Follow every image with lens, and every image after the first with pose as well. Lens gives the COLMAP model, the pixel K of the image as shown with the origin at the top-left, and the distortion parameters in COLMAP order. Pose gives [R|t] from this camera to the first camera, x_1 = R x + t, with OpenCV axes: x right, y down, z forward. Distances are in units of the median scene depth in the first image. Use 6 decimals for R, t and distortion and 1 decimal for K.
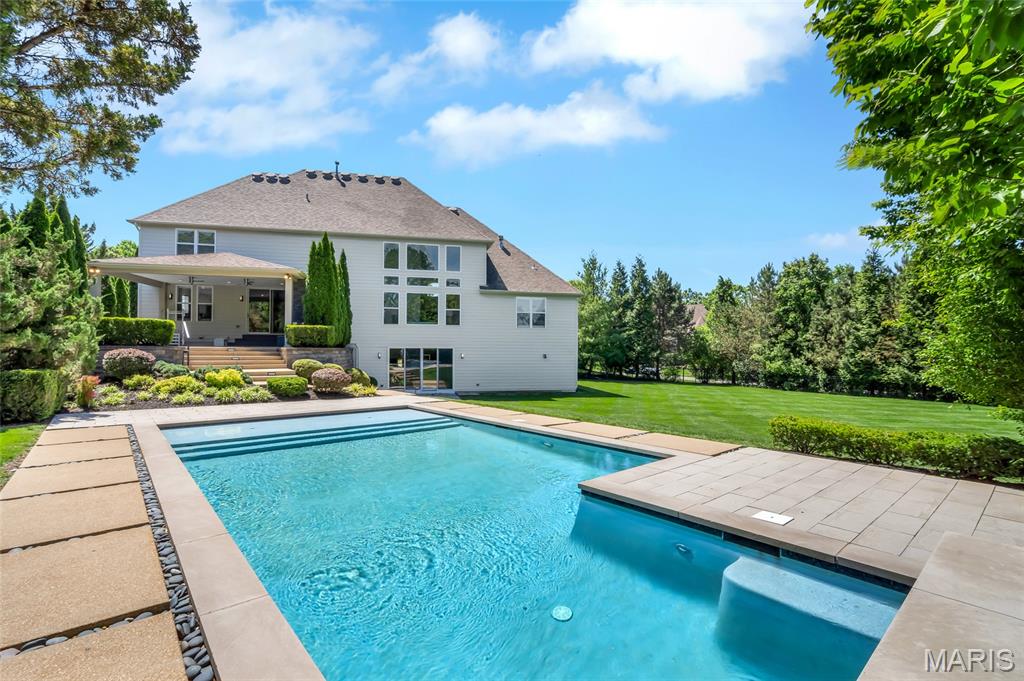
lens RADIAL K [[457.9, 0, 506.9], [0, 457.9, 345.3], [0, 0, 1]] dist [-0.002695, 0.001922]
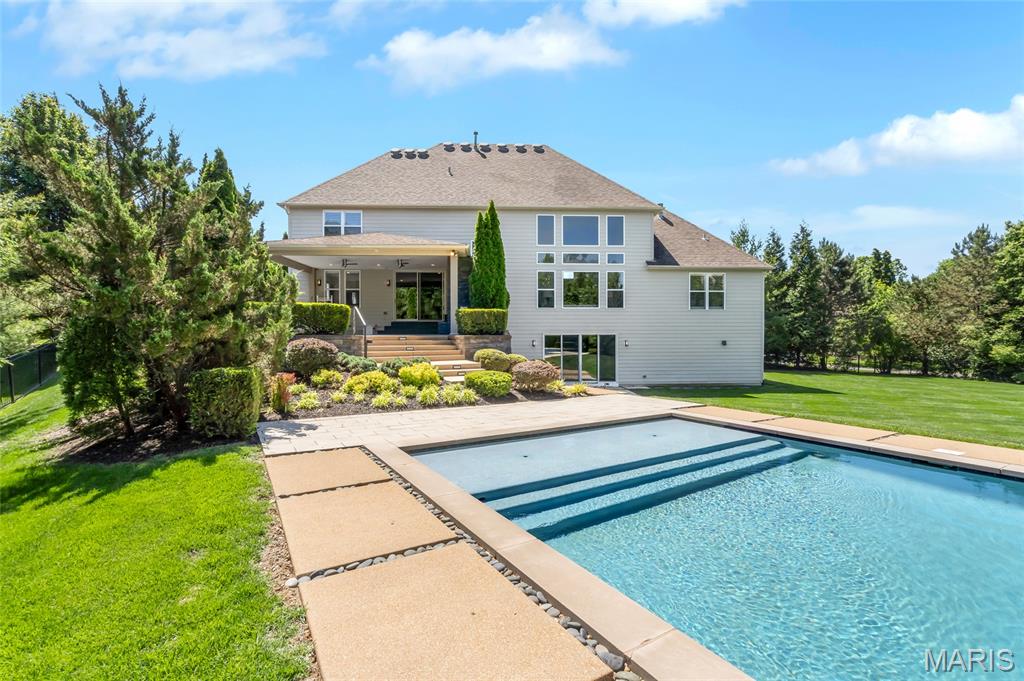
lens RADIAL K [[457.9, 0, 518.0], [0, 457.9, 341.1], [0, 0, 1]] dist [-0.002695, 0.001922]
pose [[0.986805, -0.008619, -0.161681, -0.161068], [0.011694, 0.999768, 0.018083, 0.000599], [0.161488, -0.019735, 0.986677, 0.118677]]
